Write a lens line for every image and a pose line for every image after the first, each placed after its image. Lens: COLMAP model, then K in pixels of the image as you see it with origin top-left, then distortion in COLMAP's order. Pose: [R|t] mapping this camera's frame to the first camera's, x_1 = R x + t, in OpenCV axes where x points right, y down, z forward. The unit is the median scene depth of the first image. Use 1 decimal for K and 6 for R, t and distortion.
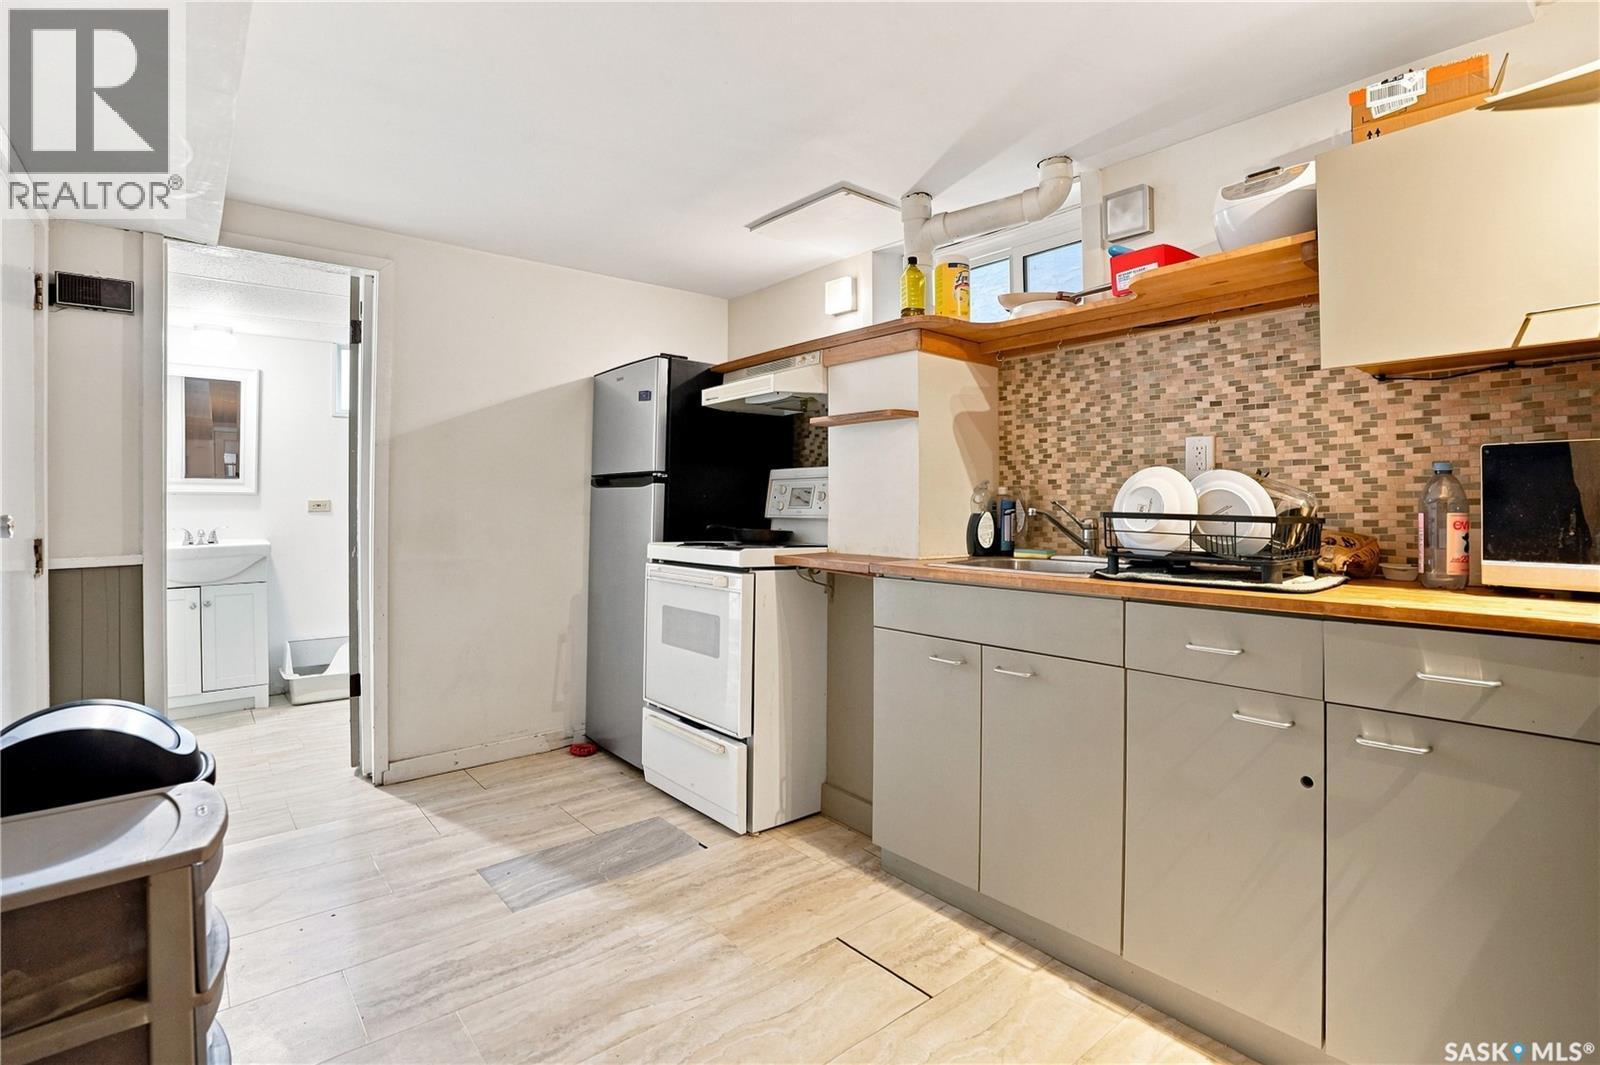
lens RADIAL K [[760.3, 0, 801.1], [0, 760.3, 512.6], [0, 0, 1]] dist [-0.069379, 0.028916]
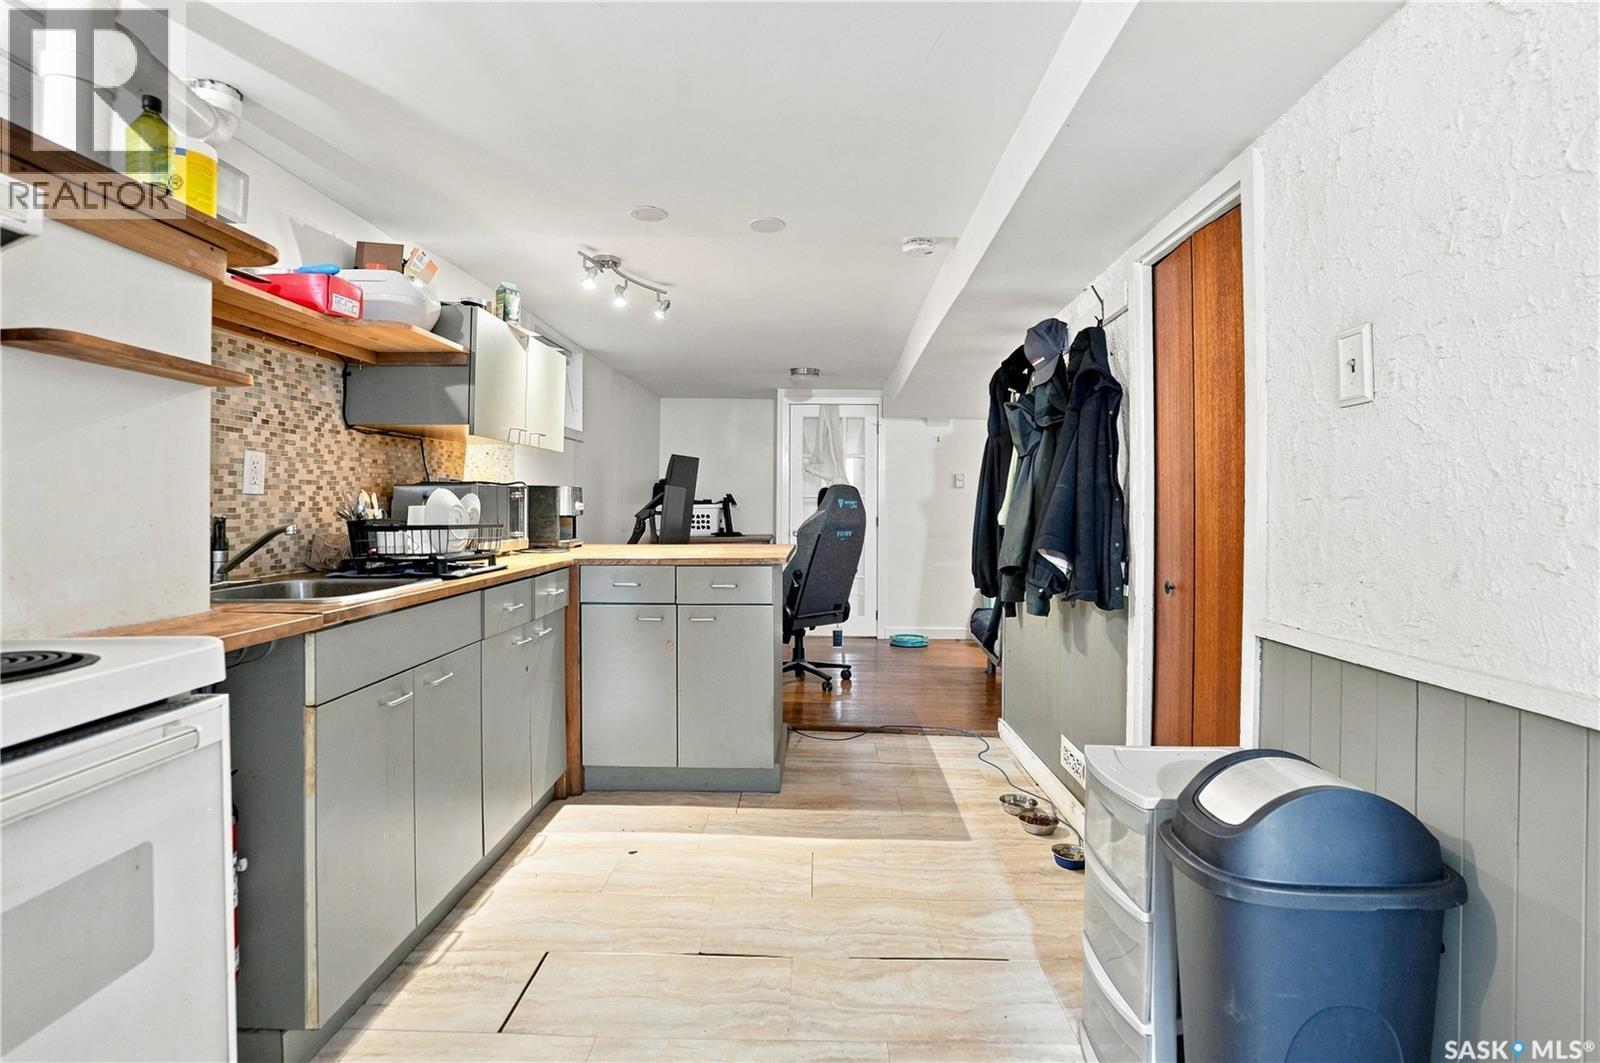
lens RADIAL K [[760.3, 0, 801.1], [0, 760.3, 511.6], [0, 0, 1]] dist [-0.069379, 0.028916]
pose [[-0.740853, -0.010100, 0.671591, -0.733842], [0.001606, 0.999857, 0.016808, -0.037399], [-0.671665, 0.013531, -0.740731, 1.320499]]
